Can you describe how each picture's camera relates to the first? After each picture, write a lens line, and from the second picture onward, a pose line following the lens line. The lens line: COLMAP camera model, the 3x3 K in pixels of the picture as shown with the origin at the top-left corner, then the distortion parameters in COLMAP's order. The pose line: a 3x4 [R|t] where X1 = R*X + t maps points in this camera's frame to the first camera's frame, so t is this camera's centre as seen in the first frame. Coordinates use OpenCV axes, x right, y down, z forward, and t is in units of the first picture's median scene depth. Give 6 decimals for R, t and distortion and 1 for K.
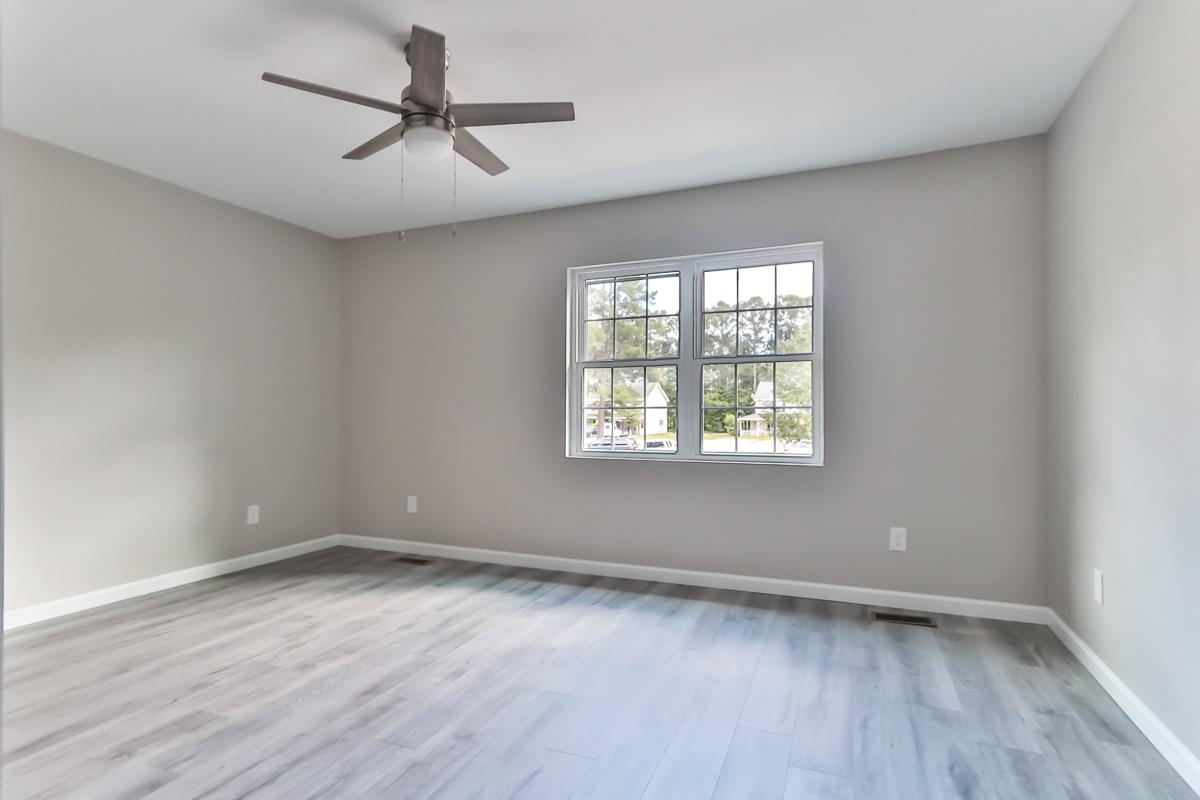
lens RADIAL K [[626.3, 0, 588.2], [0, 626.3, 404.4], [0, 0, 1]] dist [0.001114, -0.000005]
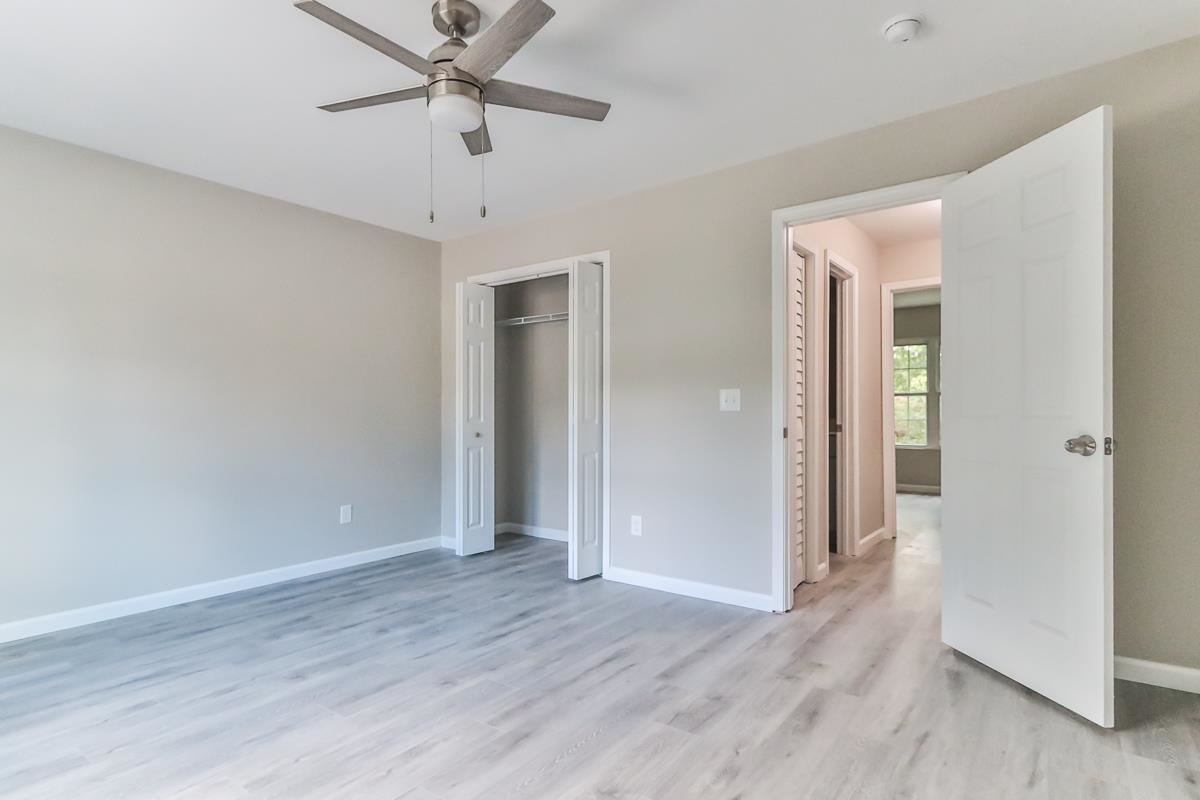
lens RADIAL K [[626.3, 0, 588.2], [0, 626.3, 404.4], [0, 0, 1]] dist [0.001114, -0.000005]
pose [[-0.971188, 0.008951, 0.238148, -0.719260], [0.002902, 0.999664, -0.025739, 0.021250], [-0.238299, -0.024306, -0.970888, 2.028126]]
